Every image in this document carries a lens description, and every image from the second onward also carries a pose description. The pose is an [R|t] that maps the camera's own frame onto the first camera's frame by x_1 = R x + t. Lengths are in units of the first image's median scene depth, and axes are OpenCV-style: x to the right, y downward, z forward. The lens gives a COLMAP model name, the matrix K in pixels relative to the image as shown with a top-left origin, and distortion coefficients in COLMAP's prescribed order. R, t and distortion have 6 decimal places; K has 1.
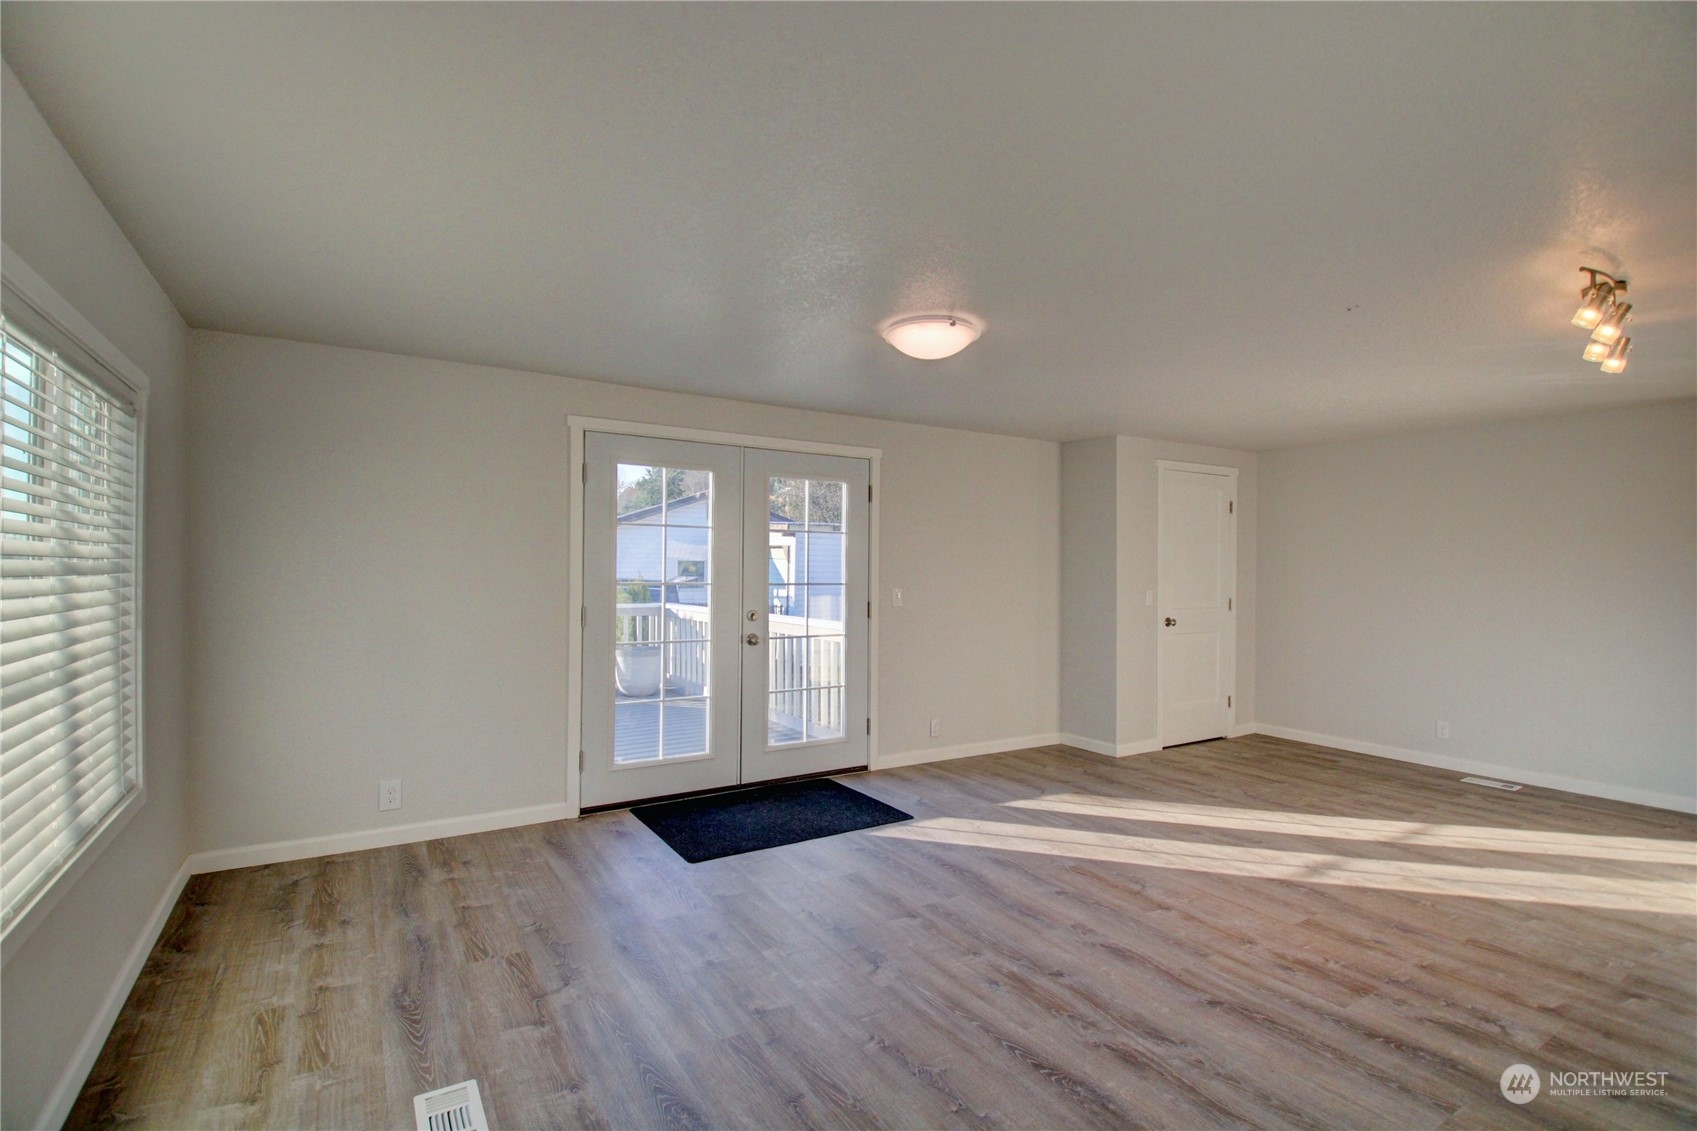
lens RADIAL K [[832.6, 0, 857.4], [0, 832.6, 556.2], [0, 0, 1]] dist [-0.020108, -0.012716]
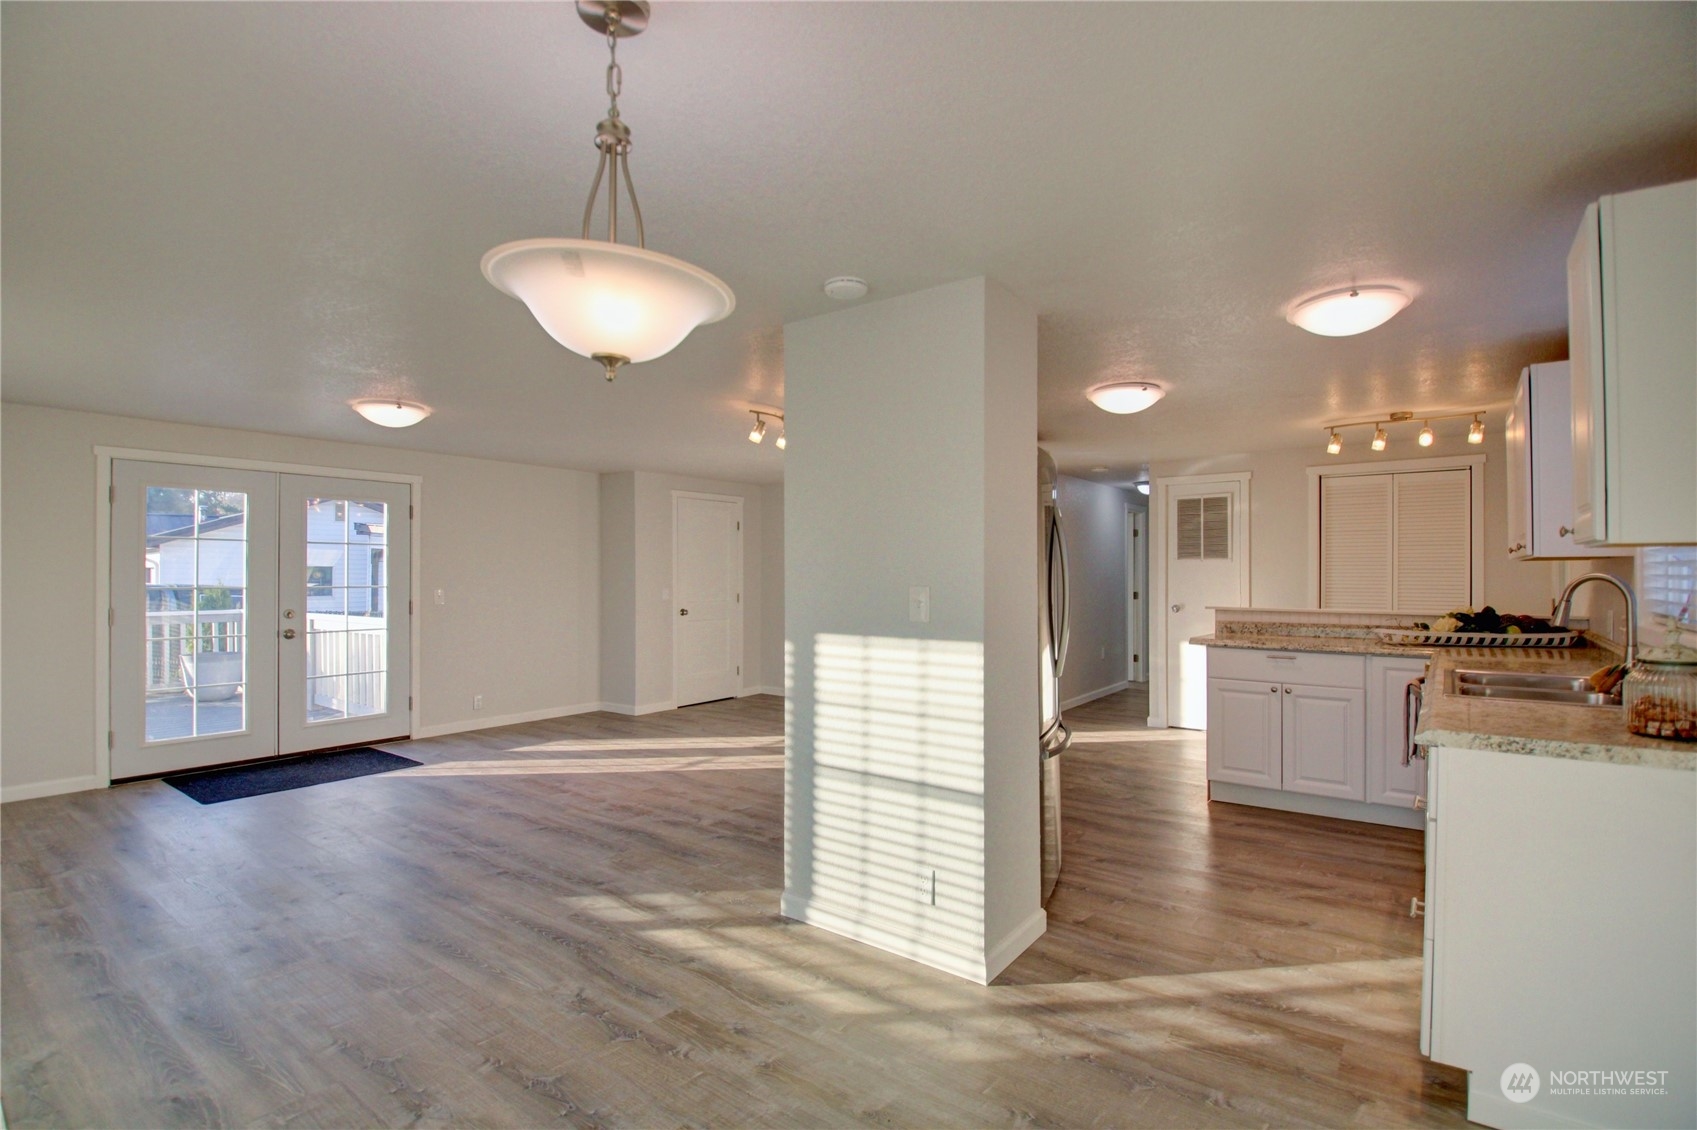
lens RADIAL K [[832.6, 0, 932.1], [0, 832.6, 560.4], [0, 0, 1]] dist [-0.020108, -0.012716]
pose [[0.915806, -0.002717, 0.401612, 0.308710], [0.002607, 0.999996, 0.000820, -0.005986], [-0.401613, 0.000297, 0.915810, -0.562611]]
